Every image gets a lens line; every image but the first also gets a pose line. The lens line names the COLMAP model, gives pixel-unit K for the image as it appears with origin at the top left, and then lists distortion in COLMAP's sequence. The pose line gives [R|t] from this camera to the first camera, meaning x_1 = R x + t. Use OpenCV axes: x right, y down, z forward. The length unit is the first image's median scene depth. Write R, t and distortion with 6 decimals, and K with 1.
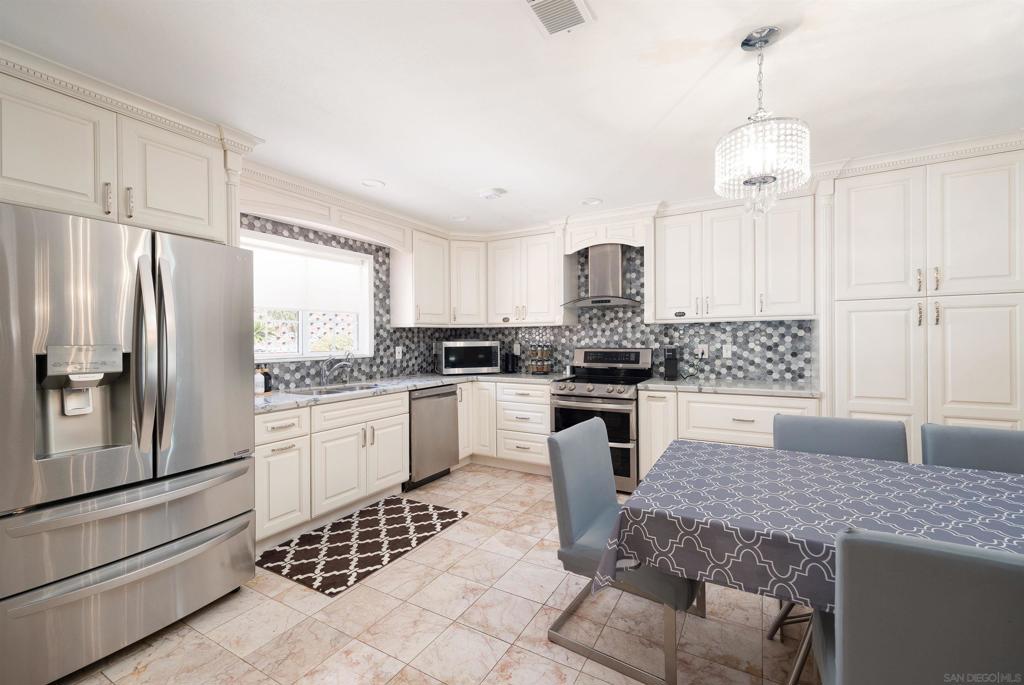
lens RADIAL K [[412.6, 0, 510.3], [0, 412.6, 337.7], [0, 0, 1]] dist [0.013056, 0.000135]
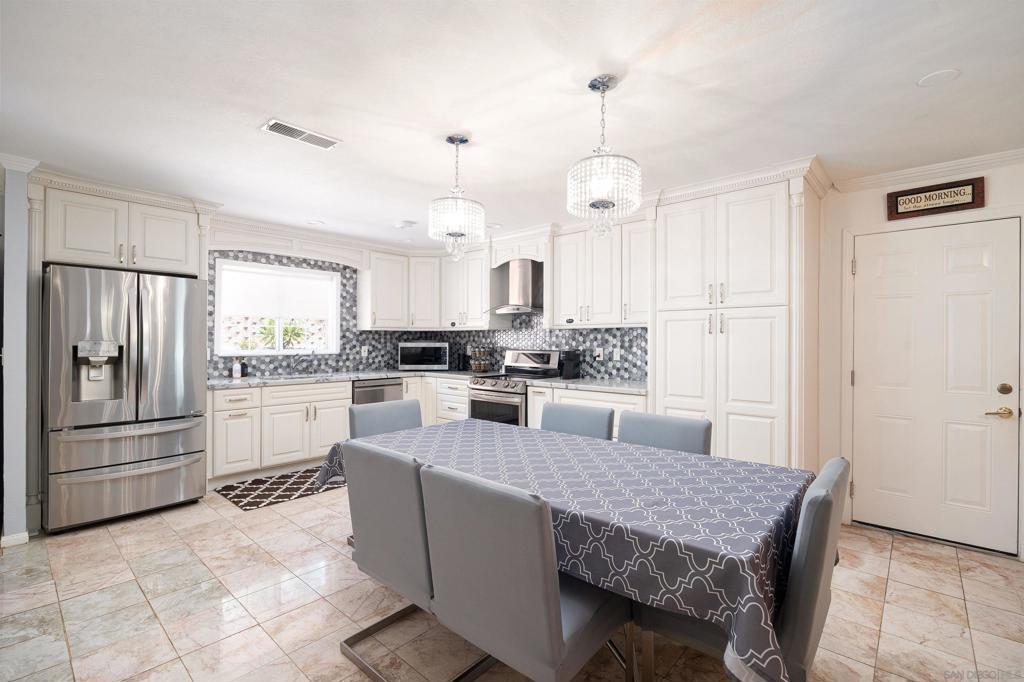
lens RADIAL K [[450.0, 0, 521.9], [0, 450.0, 337.7], [0, 0, 1]] dist [0.001775, -0.000095]
pose [[0.978109, 0.011053, -0.207801, 0.538810], [-0.012087, 0.999920, -0.003709, -0.004823], [0.207743, 0.006139, 0.978164, -0.236580]]
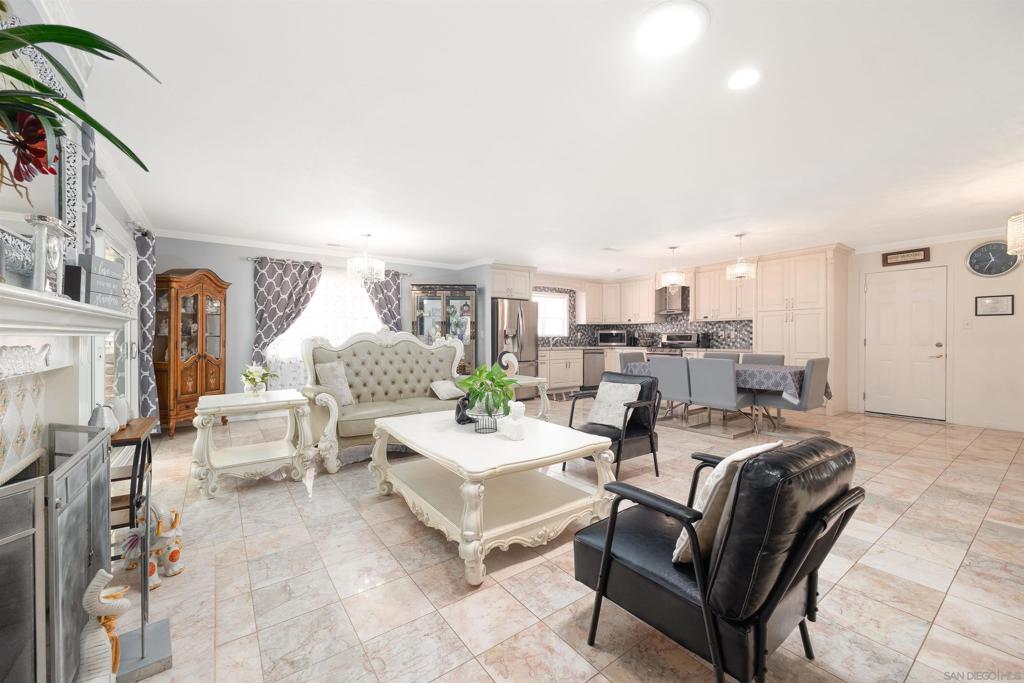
lens RADIAL K [[412.6, 0, 507.0], [0, 412.6, 339.6], [0, 0, 1]] dist [0.013056, 0.000135]
pose [[0.906222, 0.009281, -0.422700, 0.384484], [-0.004880, 0.999922, 0.011492, 0.040783], [0.422774, -0.008352, 0.906197, -1.422449]]
